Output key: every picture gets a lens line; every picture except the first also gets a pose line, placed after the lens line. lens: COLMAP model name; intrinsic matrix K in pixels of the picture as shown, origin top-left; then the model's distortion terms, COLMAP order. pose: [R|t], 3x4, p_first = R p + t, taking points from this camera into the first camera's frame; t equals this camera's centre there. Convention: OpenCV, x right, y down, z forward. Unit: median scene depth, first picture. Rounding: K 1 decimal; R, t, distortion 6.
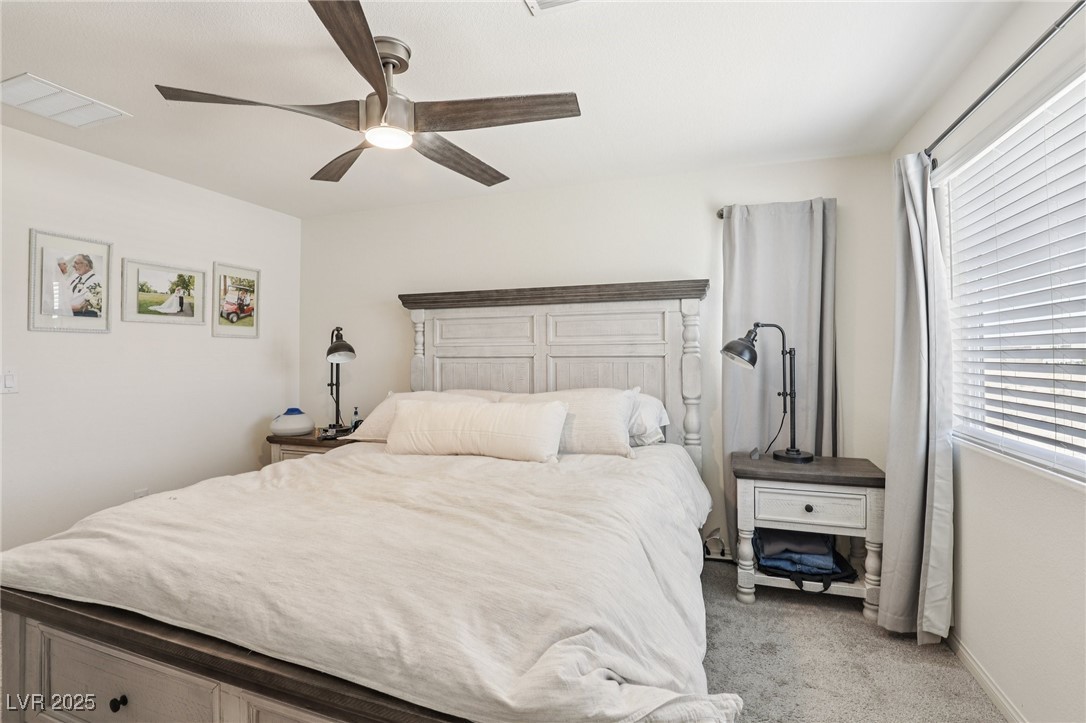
lens RADIAL K [[507.5, 0, 539.6], [0, 507.5, 356.8], [0, 0, 1]] dist [-0.025836, 0.000105]
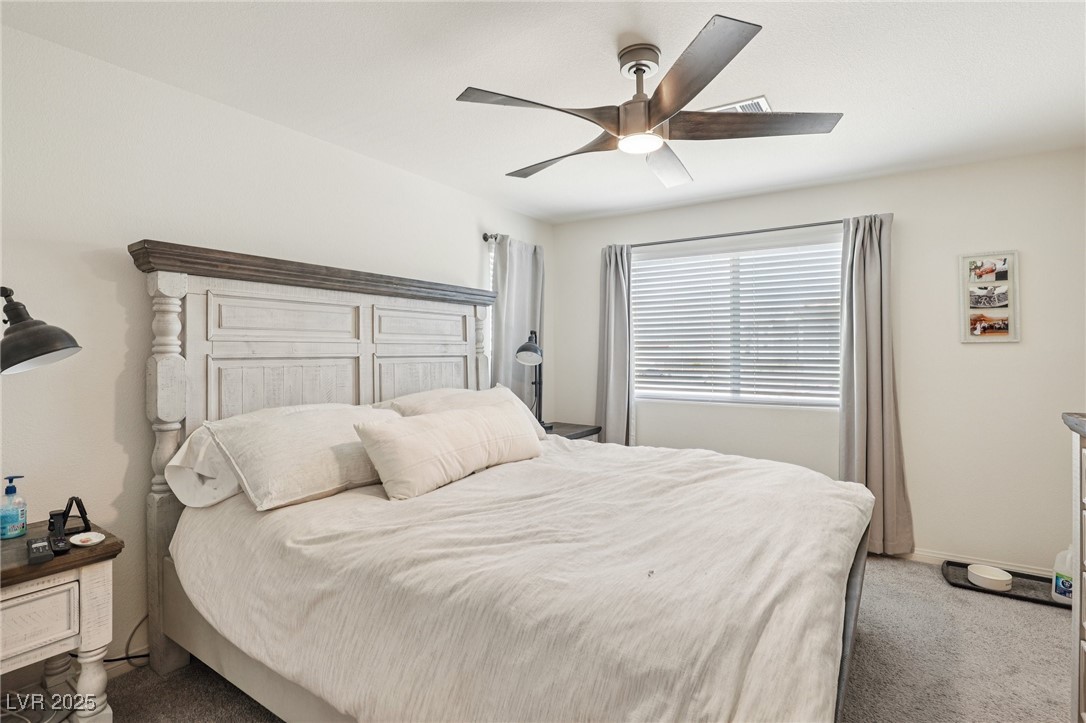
lens RADIAL K [[534.8, 0, 543.0], [0, 534.8, 361.5], [0, 0, 1]] dist [-0.042201, -0.000020]
pose [[0.237171, -0.012197, 0.971391, -0.772126], [0.004394, 0.999924, 0.011482, -0.001470], [-0.971458, 0.001545, 0.237207, 0.520927]]
